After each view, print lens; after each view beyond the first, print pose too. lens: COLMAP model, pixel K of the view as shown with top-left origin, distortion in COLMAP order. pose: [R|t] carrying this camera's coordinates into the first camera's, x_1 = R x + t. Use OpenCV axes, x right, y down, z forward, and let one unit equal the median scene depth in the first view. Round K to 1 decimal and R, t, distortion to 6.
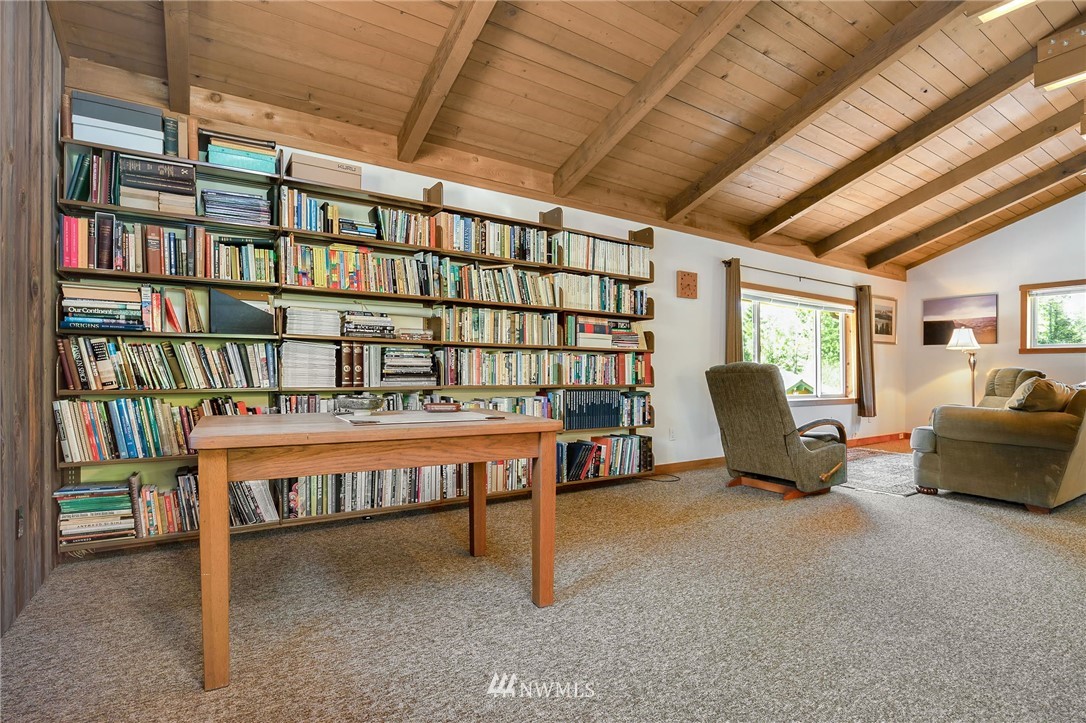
lens RADIAL K [[526.5, 0, 543.8], [0, 526.5, 371.6], [0, 0, 1]] dist [-0.039940, 0.007625]
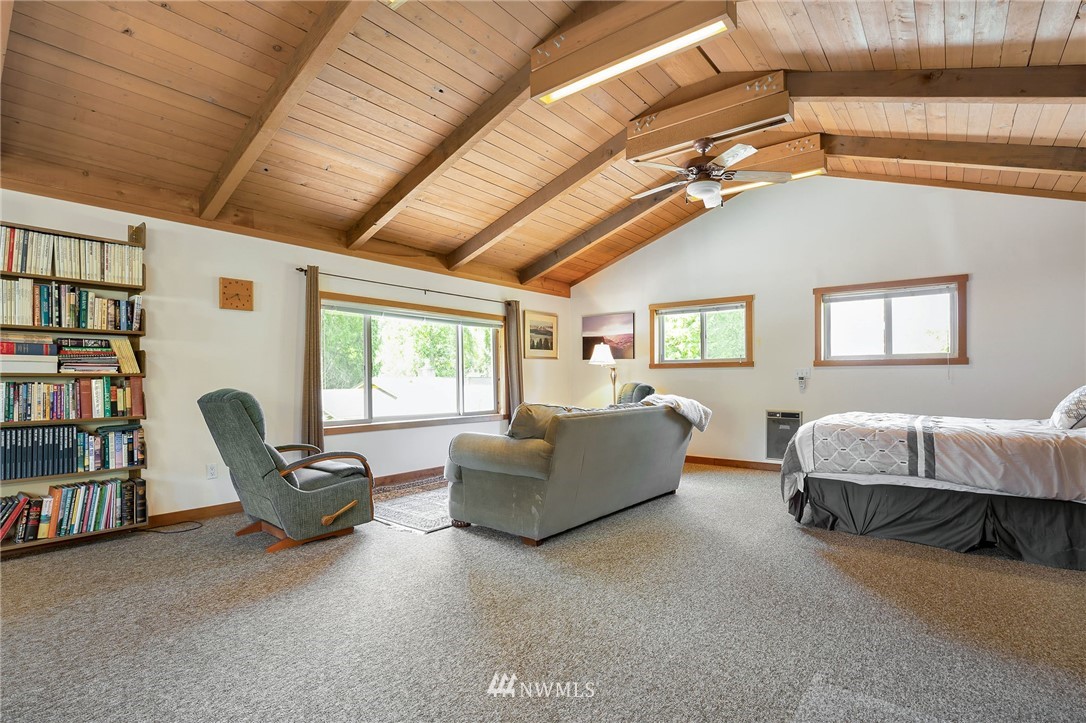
lens RADIAL K [[508.3, 0, 559.7], [0, 508.3, 376.2], [0, 0, 1]] dist [-0.037976, 0.006654]
pose [[0.948447, -0.011765, 0.316716, 0.579996], [0.012599, 0.999920, -0.000587, -0.028854], [-0.316684, 0.004547, 0.948520, 0.070069]]
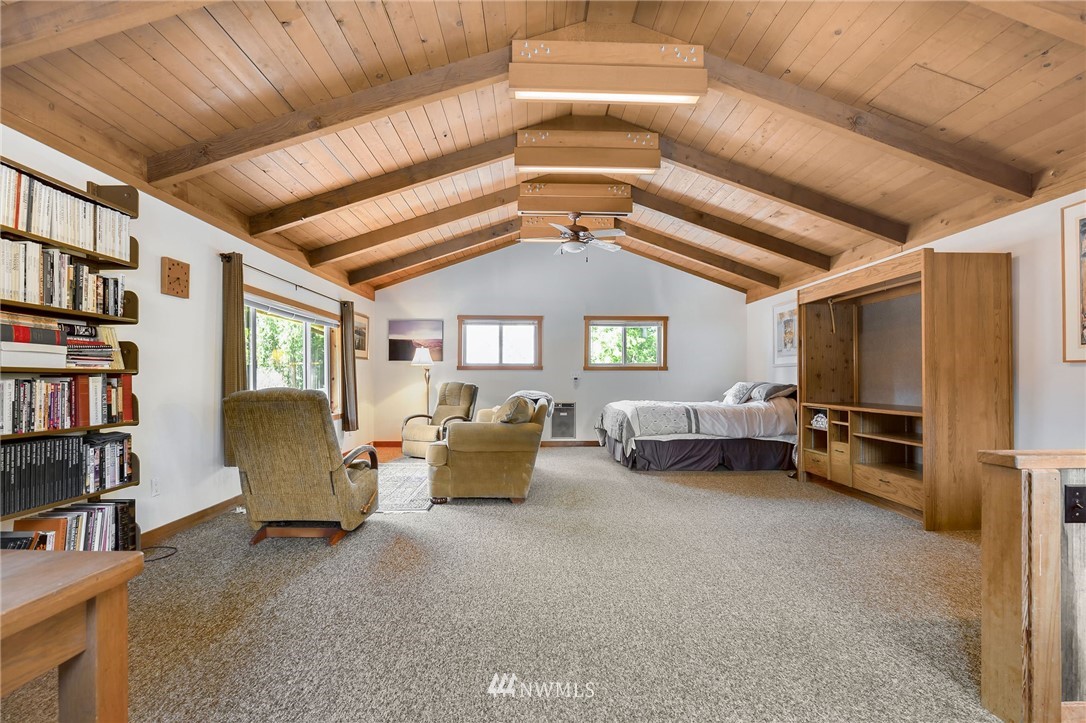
lens RADIAL K [[526.5, 0, 543.8], [0, 526.5, 371.6], [0, 0, 1]] dist [-0.039940, 0.007625]
pose [[0.515061, 0.001102, 0.857153, -0.088275], [0.004514, 0.999982, -0.003998, -0.034316], [-0.857142, 0.005928, 0.515046, 0.217992]]
